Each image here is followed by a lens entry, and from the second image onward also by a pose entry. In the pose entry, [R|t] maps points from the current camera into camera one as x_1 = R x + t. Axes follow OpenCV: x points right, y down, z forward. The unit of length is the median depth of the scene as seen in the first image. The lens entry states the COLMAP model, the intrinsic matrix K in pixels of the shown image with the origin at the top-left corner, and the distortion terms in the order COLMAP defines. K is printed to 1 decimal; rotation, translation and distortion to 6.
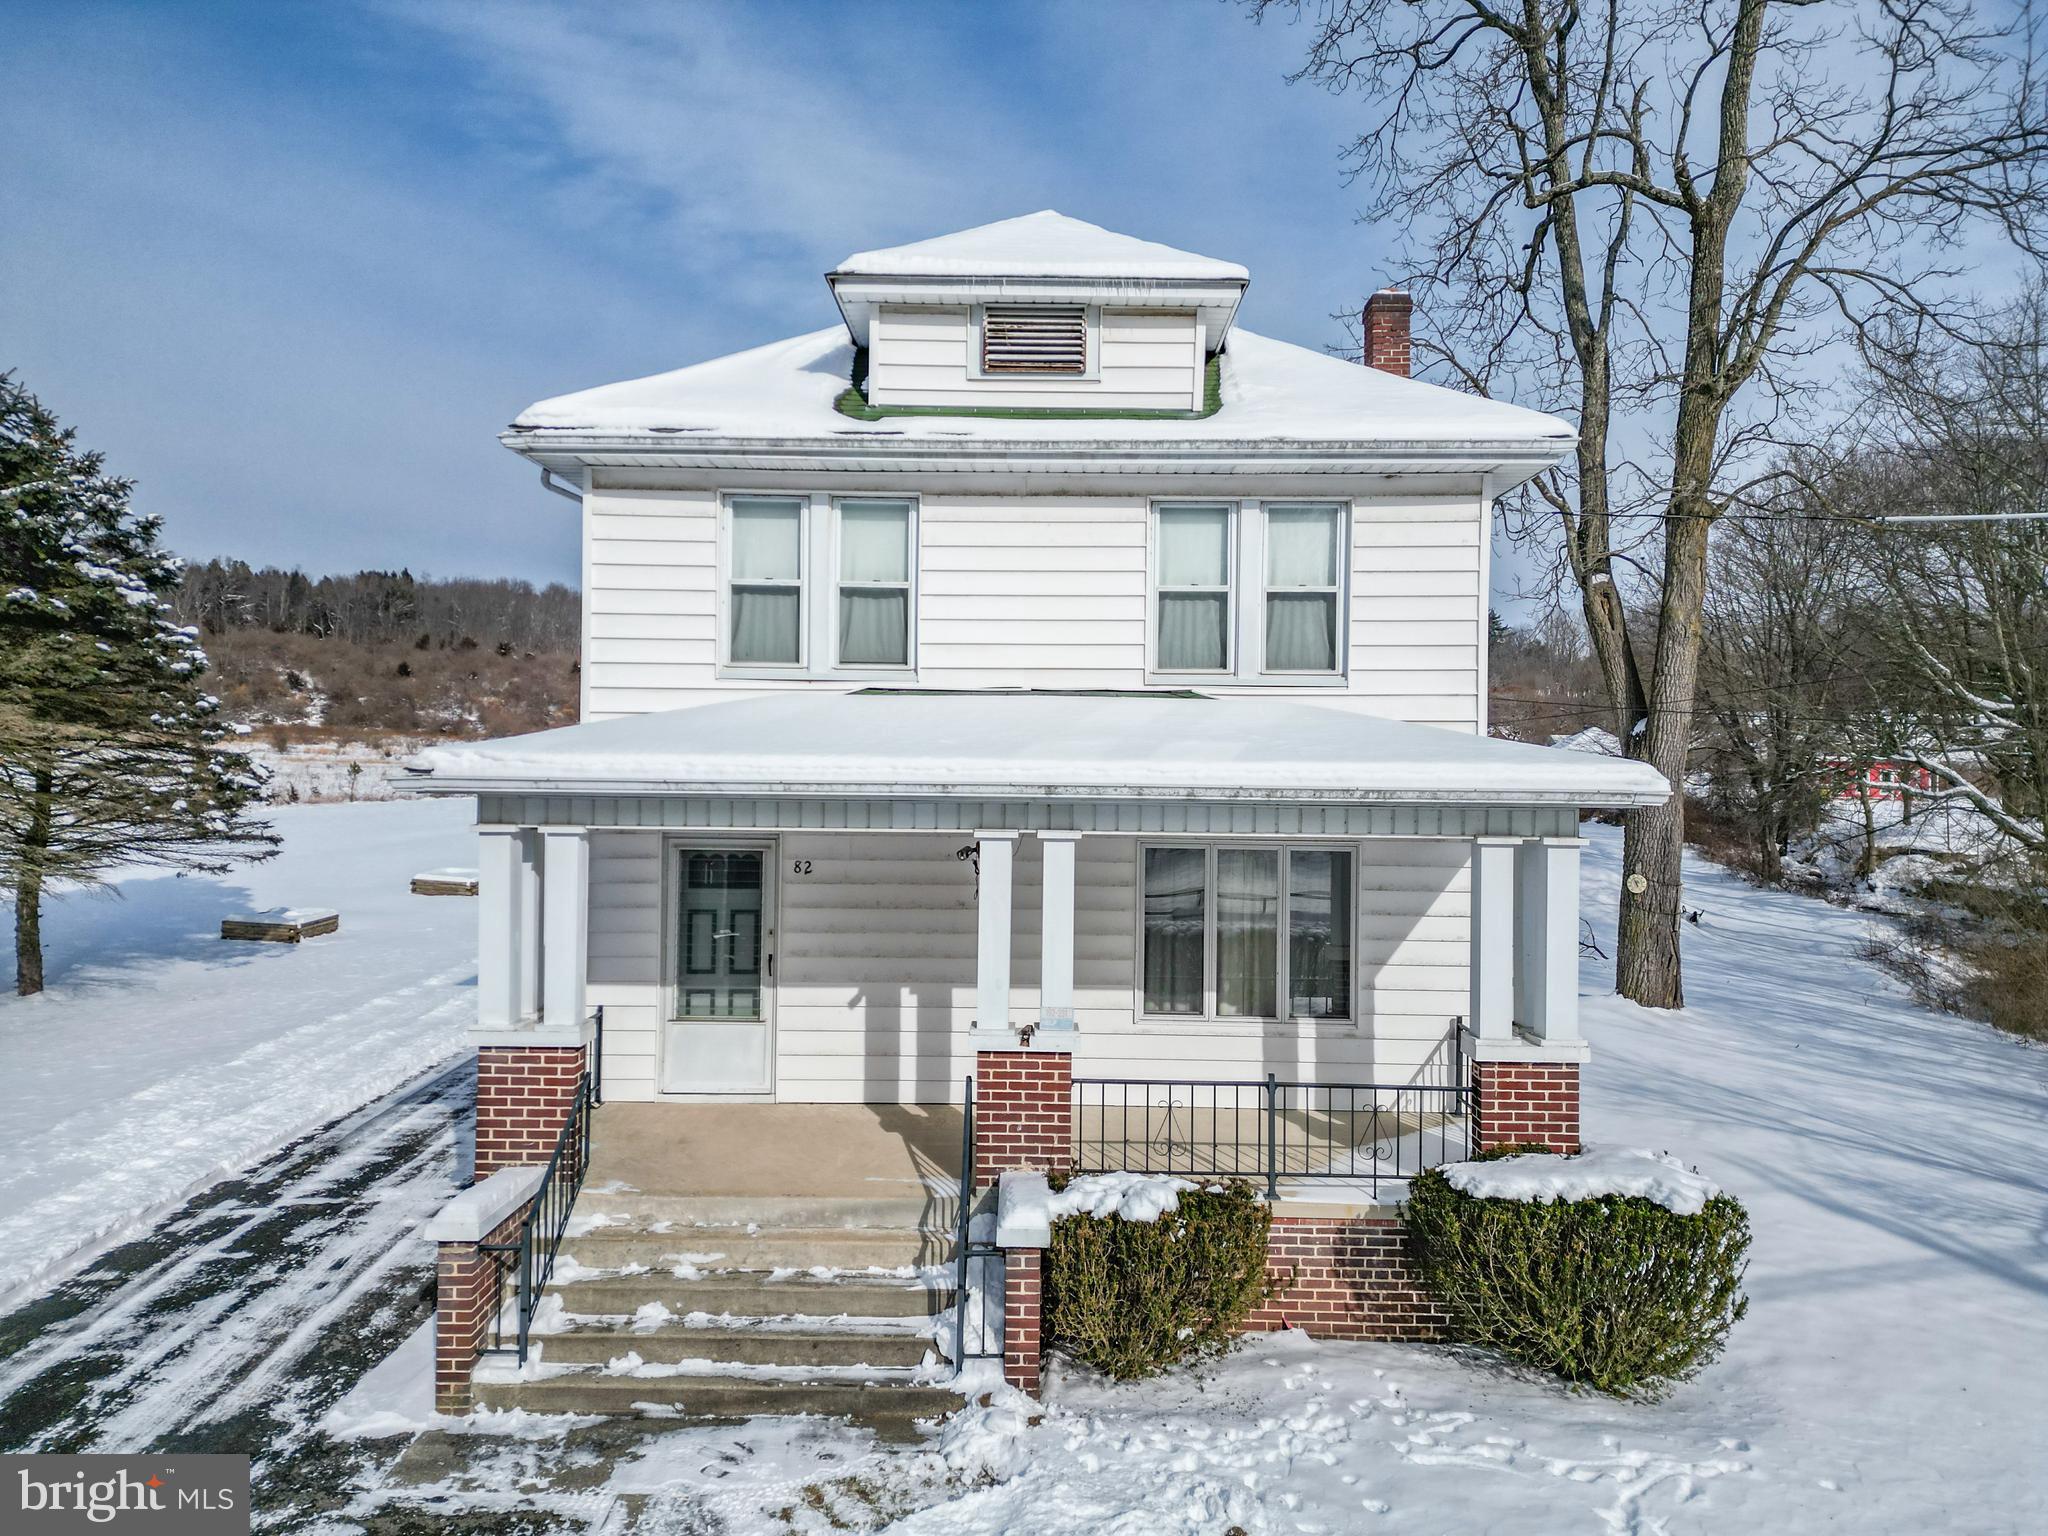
lens RADIAL K [[1431.3, 0, 1008.7], [0, 1431.3, 768.4], [0, 0, 1]] dist [0.022690, -0.007037]
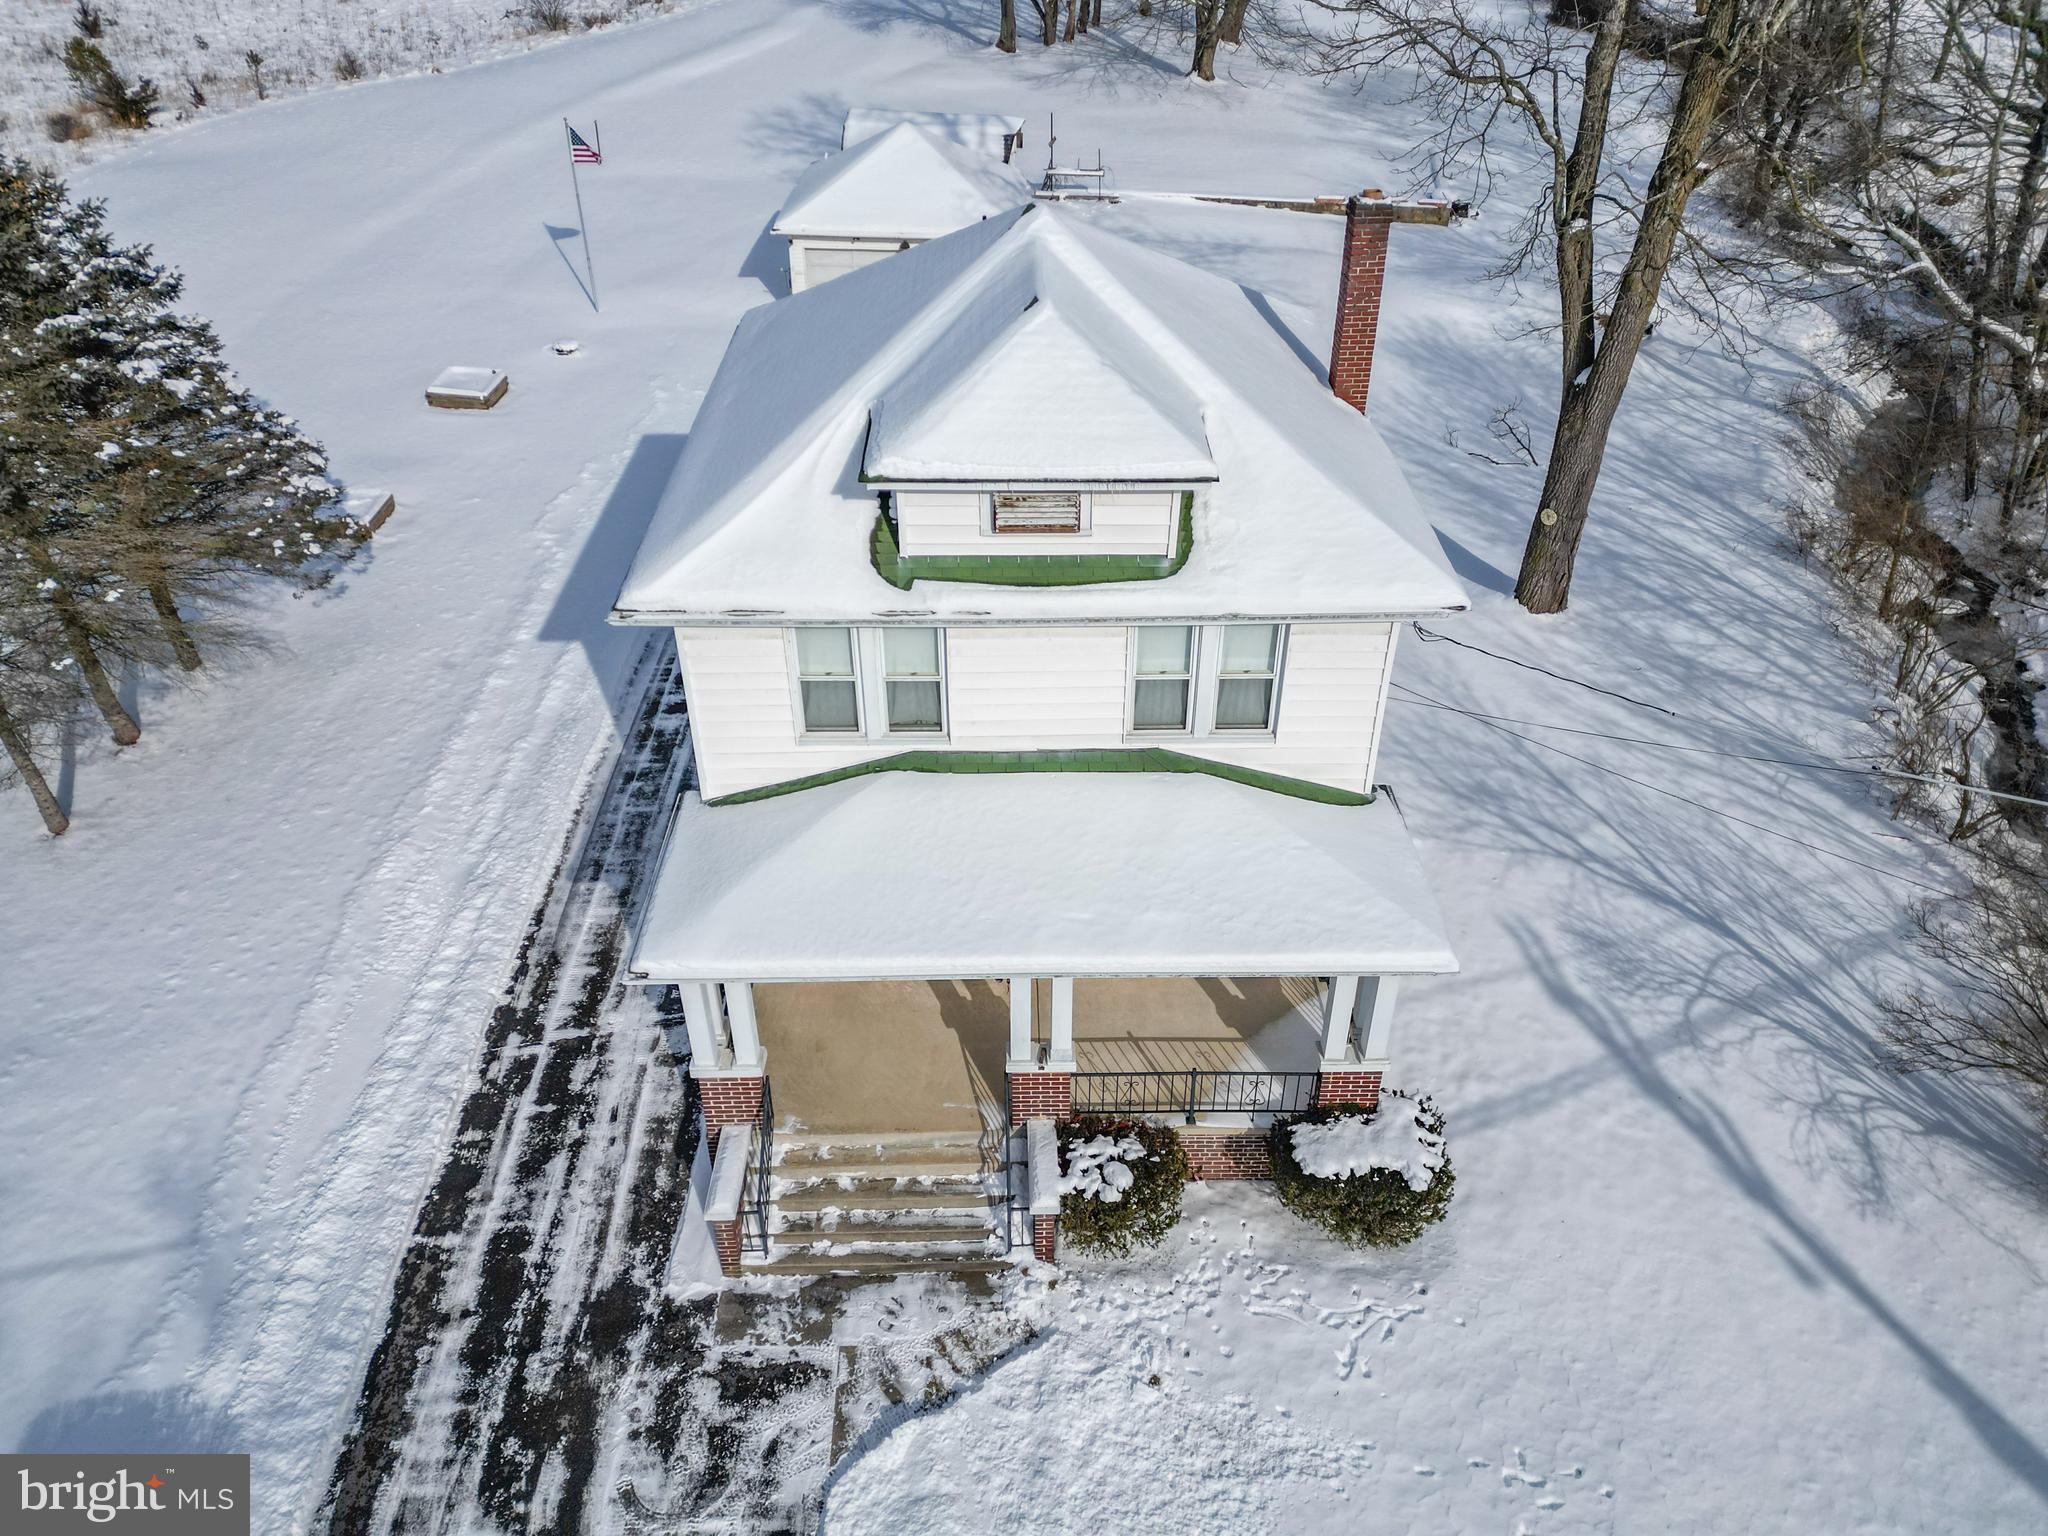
lens RADIAL K [[1432.7, 0, 1024.0], [0, 1432.7, 768.0], [0, 0, 1]] dist [0.031886, 0.000562]
pose [[0.999351, -0.032145, 0.016284, -0.024558], [0.016635, 0.812413, 0.582845, -1.064921], [-0.031965, -0.582195, 0.812420, -0.112106]]
